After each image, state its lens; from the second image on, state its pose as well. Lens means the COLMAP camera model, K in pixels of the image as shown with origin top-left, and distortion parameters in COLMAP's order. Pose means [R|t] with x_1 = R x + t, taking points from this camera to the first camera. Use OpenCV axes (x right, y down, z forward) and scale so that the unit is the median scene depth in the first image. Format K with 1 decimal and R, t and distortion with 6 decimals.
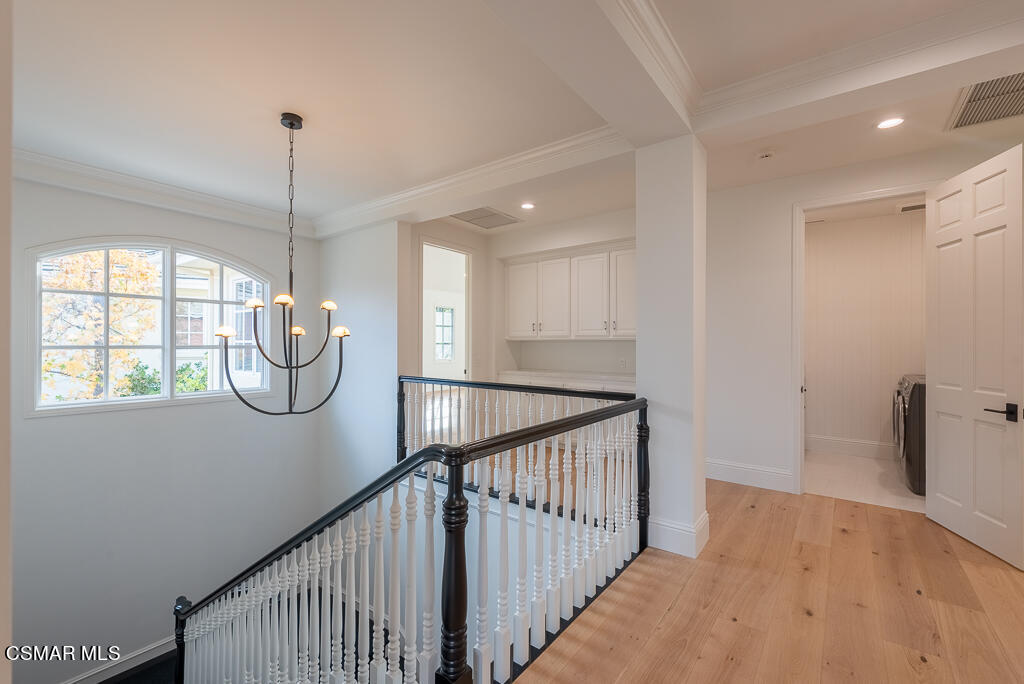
lens RADIAL K [[437.2, 0, 512.0], [0, 437.2, 342.0], [0, 0, 1]] dist [0.000024, -0.000002]
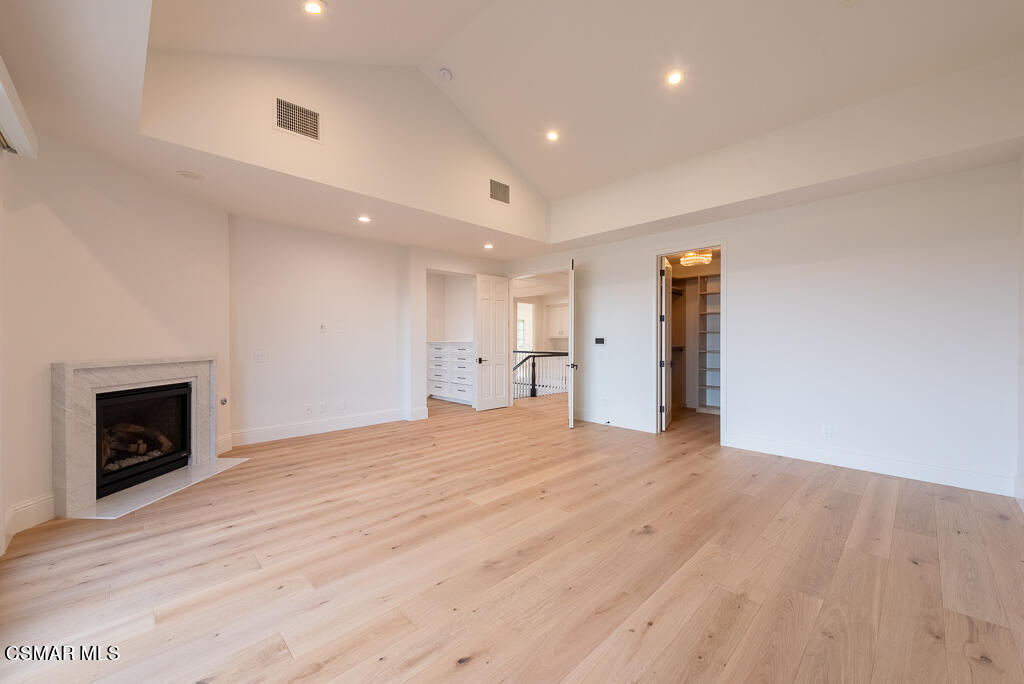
lens RADIAL K [[395.4, 0, 512.0], [0, 395.4, 342.0], [0, 0, 1]] dist [0.001324, 0.000096]
pose [[0.989708, -0.000031, -0.143105, 0.103324], [0.001245, 0.999964, 0.008388, -0.001290], [0.143099, -0.008479, 0.989672, -1.303735]]
